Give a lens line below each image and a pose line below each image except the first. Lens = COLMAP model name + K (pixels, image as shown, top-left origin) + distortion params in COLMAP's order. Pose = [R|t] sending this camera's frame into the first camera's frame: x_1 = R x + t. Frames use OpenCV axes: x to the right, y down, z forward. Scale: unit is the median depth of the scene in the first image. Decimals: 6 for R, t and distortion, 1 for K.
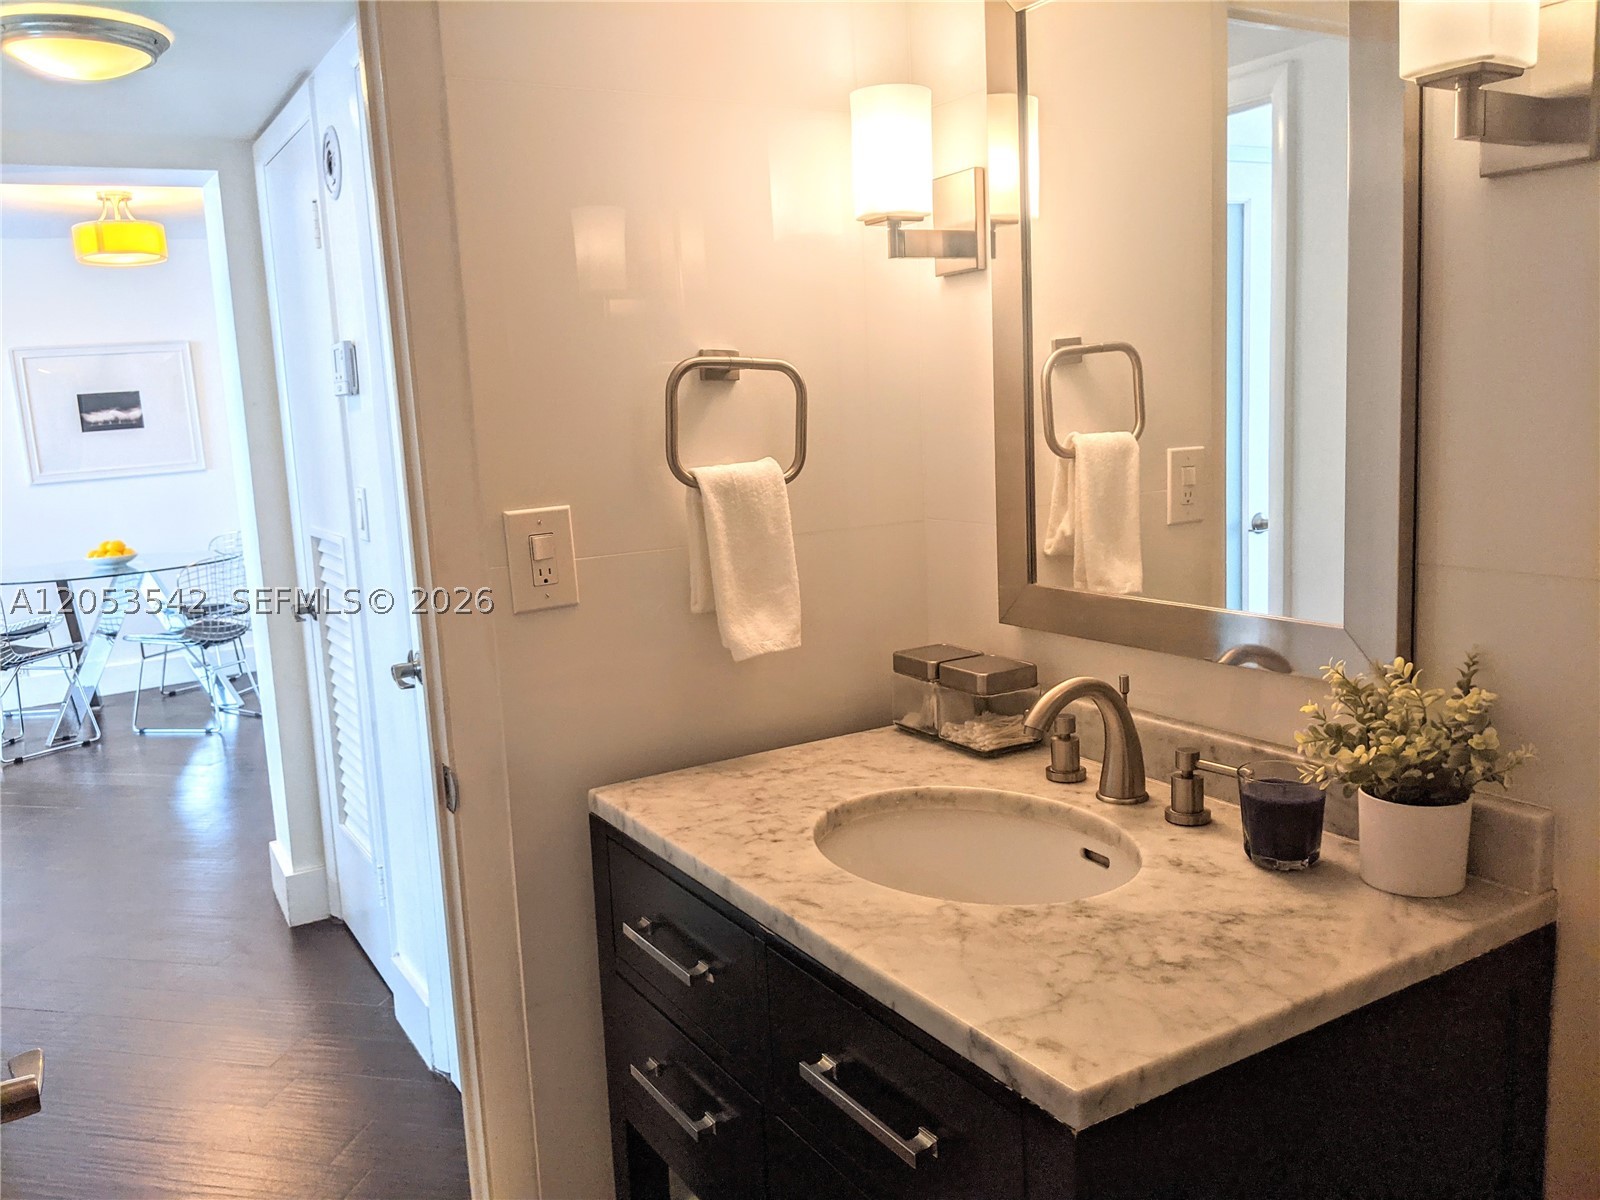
lens RADIAL K [[1283.8, 0, 800.0], [0, 1283.8, 600.0], [0, 0, 1]] dist [0.065761, -0.143989]
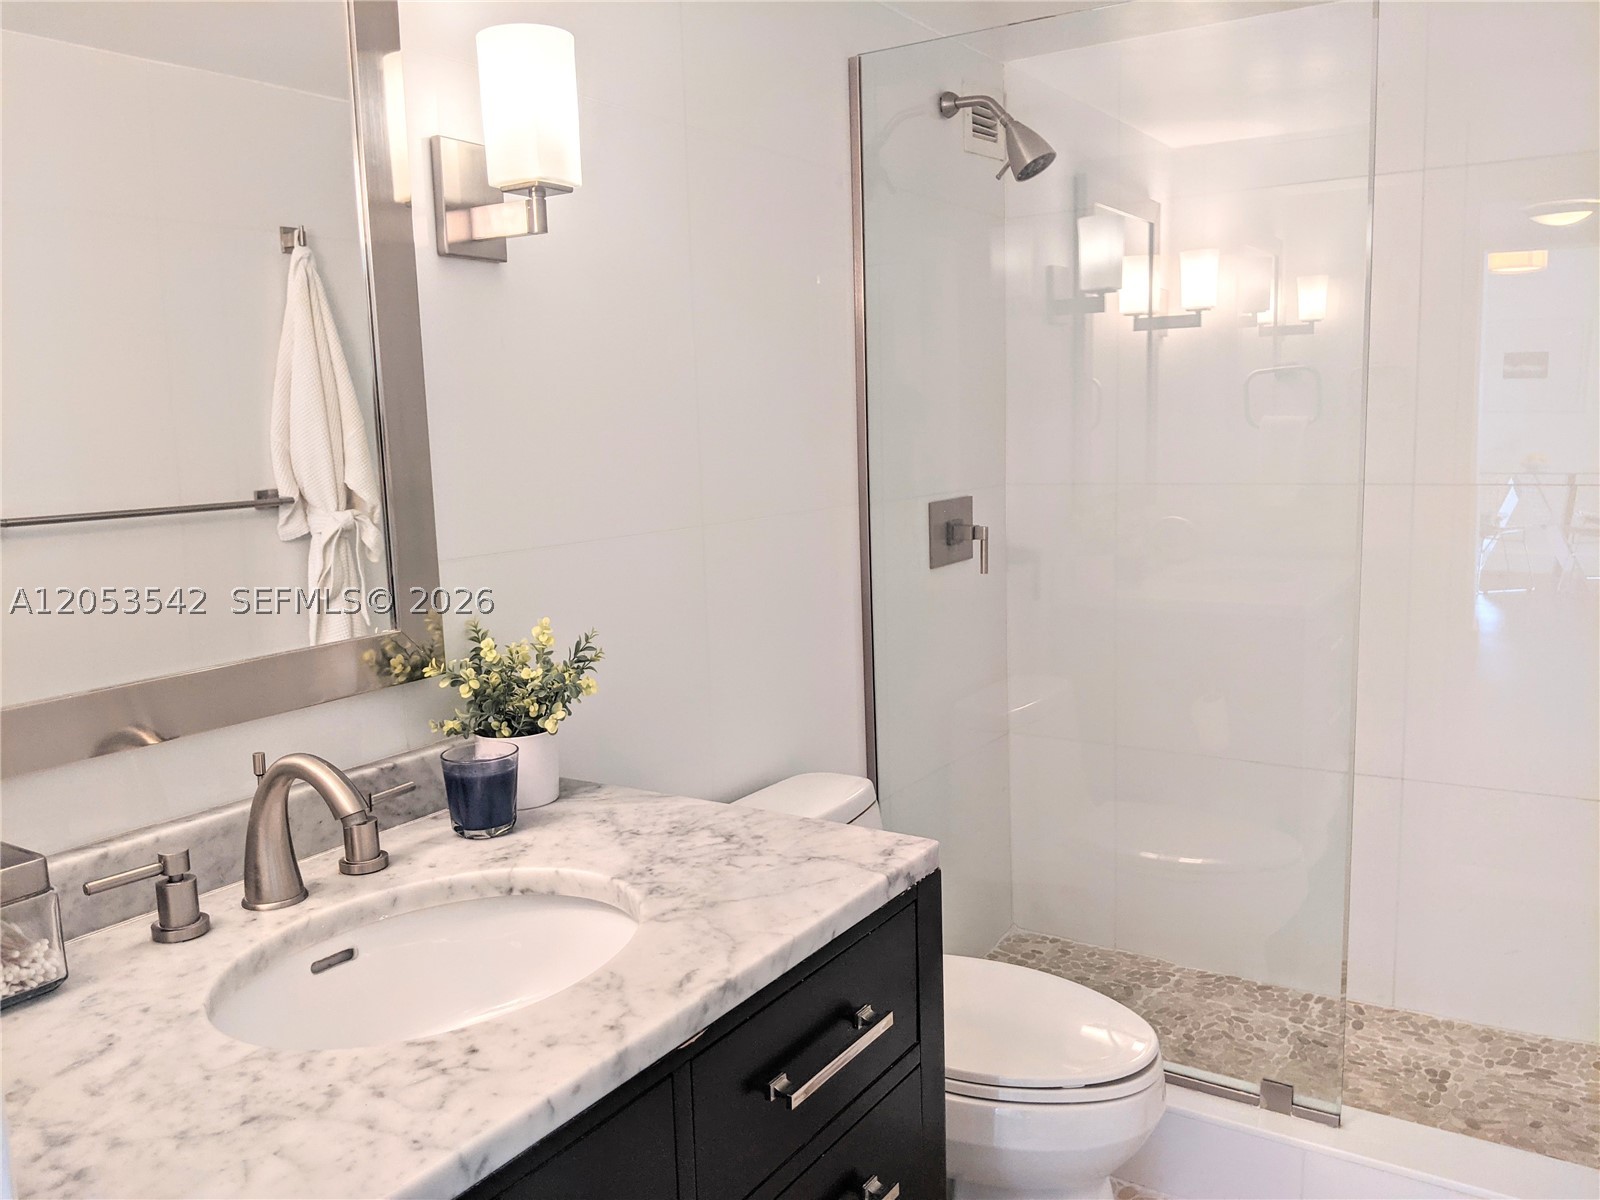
lens RADIAL K [[1283.8, 0, 800.0], [0, 1283.8, 600.0], [0, 0, 1]] dist [0.065761, -0.143989]
pose [[-0.439951, -0.069077, 0.895361, -0.800334], [0.187391, 0.968027, 0.166761, -0.138675], [-0.878253, 0.241149, -0.412940, 1.276004]]
